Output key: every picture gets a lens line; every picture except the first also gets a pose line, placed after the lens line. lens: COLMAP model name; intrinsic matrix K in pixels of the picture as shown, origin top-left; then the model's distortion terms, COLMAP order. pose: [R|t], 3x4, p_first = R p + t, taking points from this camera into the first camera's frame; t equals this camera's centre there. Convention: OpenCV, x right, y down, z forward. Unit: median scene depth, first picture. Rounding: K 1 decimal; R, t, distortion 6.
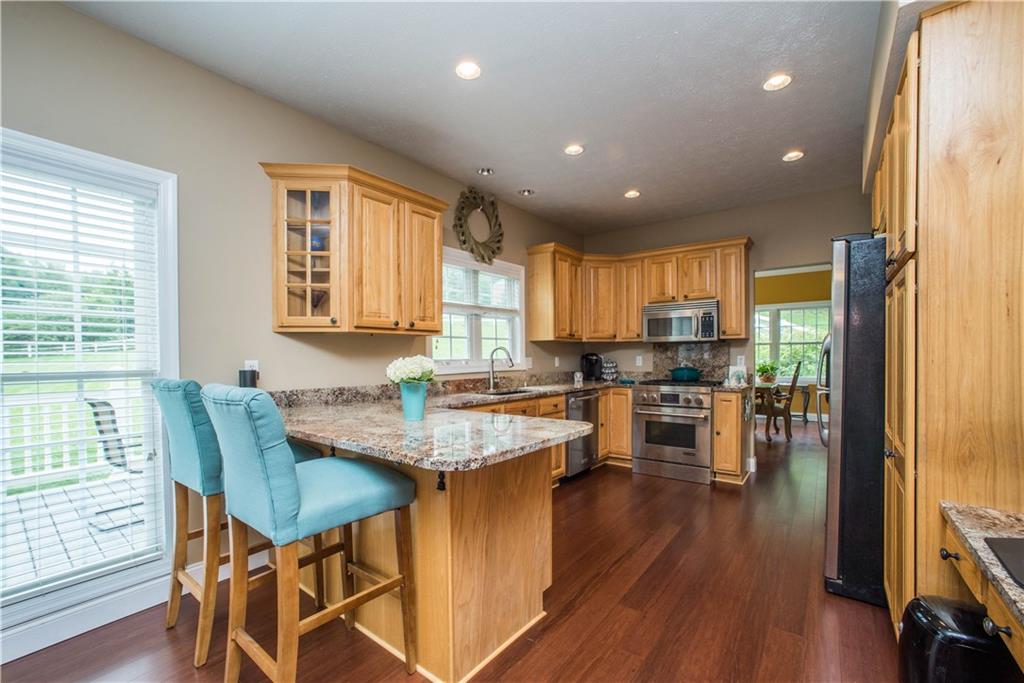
lens RADIAL K [[414.0, 0, 520.9], [0, 414.0, 364.3], [0, 0, 1]] dist [-0.020597, 0.002872]
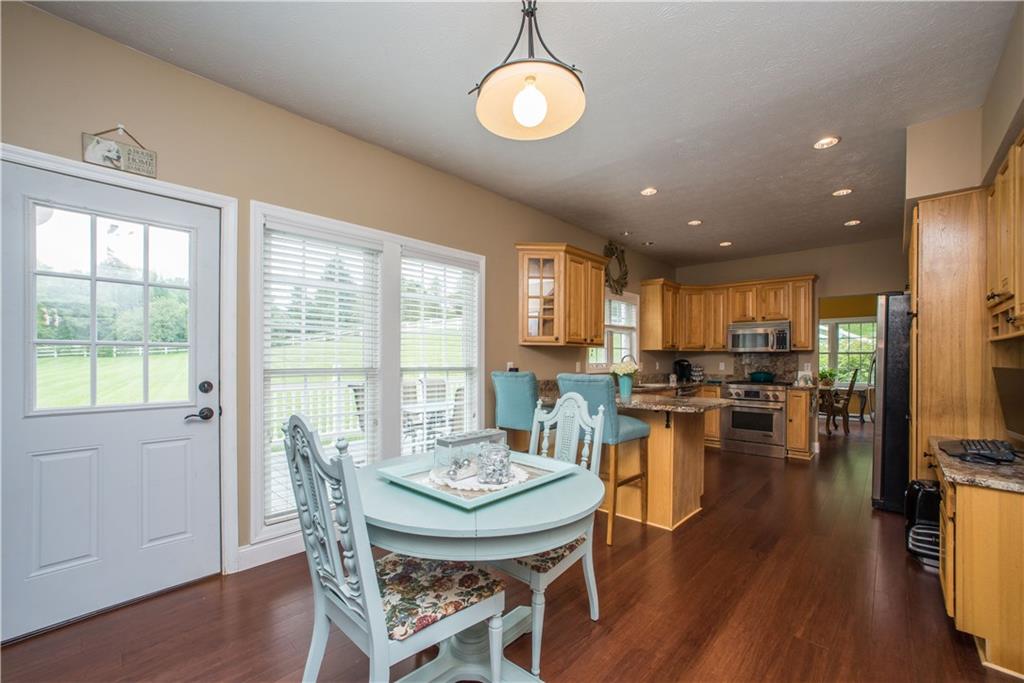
lens RADIAL K [[414.0, 0, 516.7], [0, 414.0, 361.6], [0, 0, 1]] dist [-0.020597, 0.002872]
pose [[0.995098, 0.013068, -0.098026, -0.255358], [-0.014674, 0.999769, -0.015680, 0.008368], [0.097798, 0.017041, 0.995060, -0.380180]]
